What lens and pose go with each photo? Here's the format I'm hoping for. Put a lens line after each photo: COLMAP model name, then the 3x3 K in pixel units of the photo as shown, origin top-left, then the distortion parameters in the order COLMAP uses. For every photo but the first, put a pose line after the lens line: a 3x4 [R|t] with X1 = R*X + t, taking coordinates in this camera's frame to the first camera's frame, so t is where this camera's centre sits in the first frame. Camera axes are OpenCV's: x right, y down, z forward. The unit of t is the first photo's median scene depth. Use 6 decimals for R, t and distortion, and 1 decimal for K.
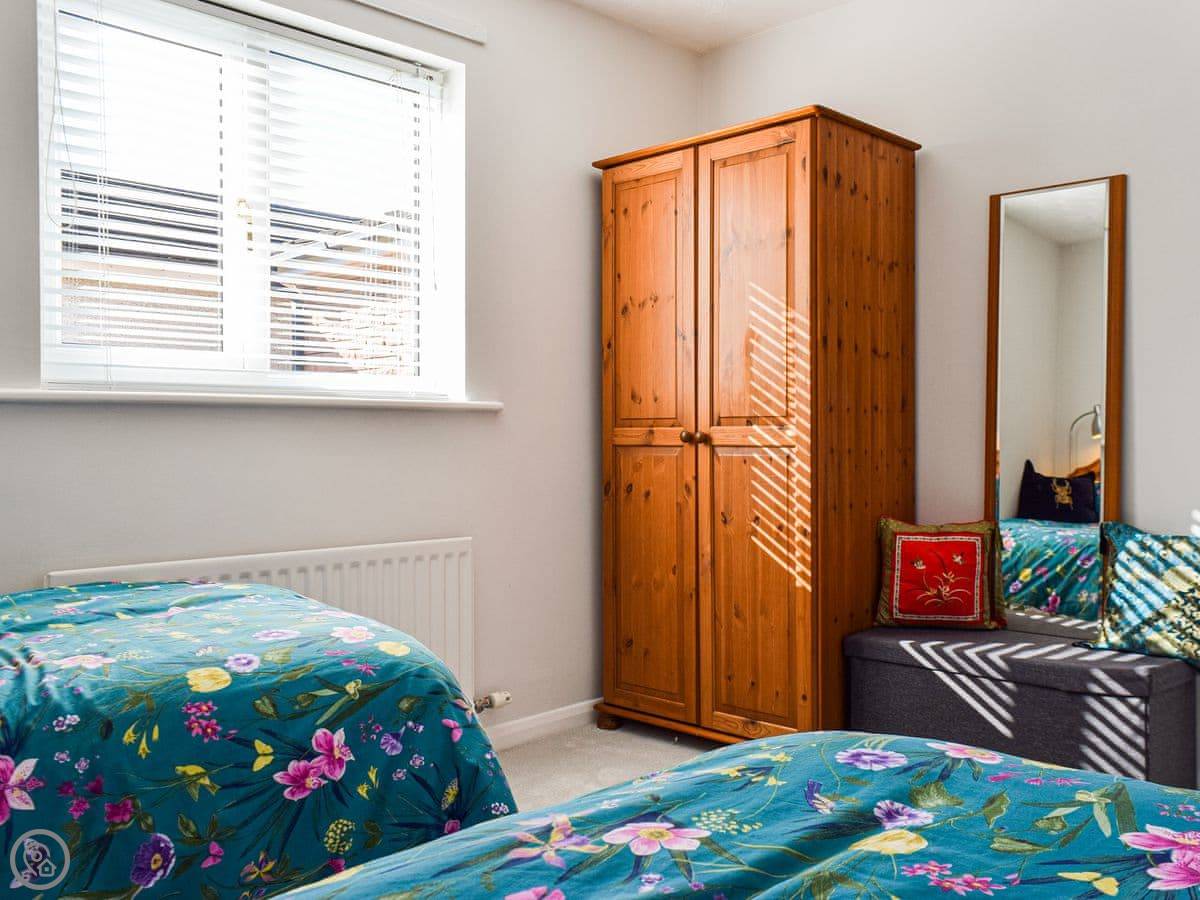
lens RADIAL K [[1000.6, 0, 600.0], [0, 1000.6, 444.0], [0, 0, 1]] dist [-0.000501, -0.002654]
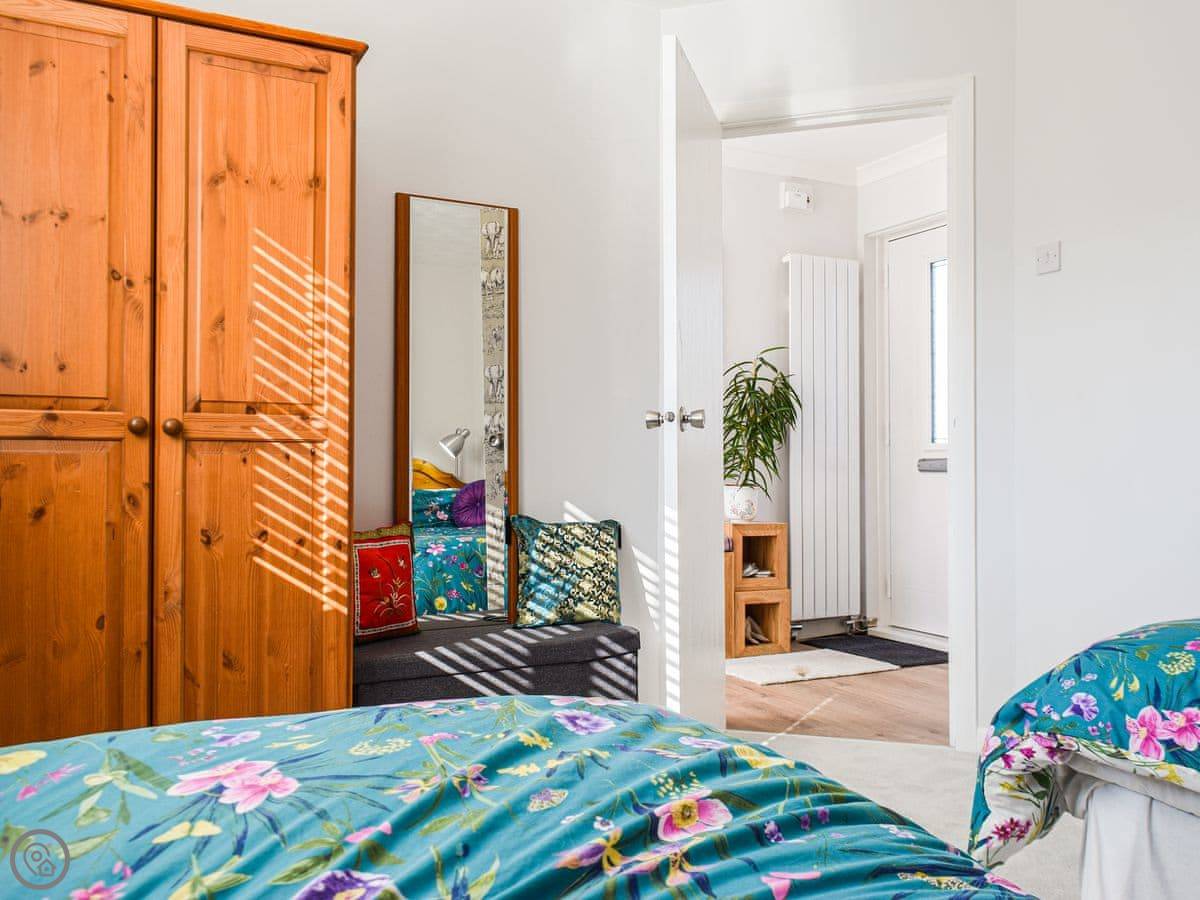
lens RADIAL K [[1062.1, 0, 601.2], [0, 1062.1, 458.4], [0, 0, 1]] dist [-0.010129, 0.013808]
pose [[0.315292, 0.009969, 0.948942, -0.551577], [0.000366, 0.999943, -0.010626, 0.025211], [-0.948995, 0.003697, 0.315270, 0.497037]]
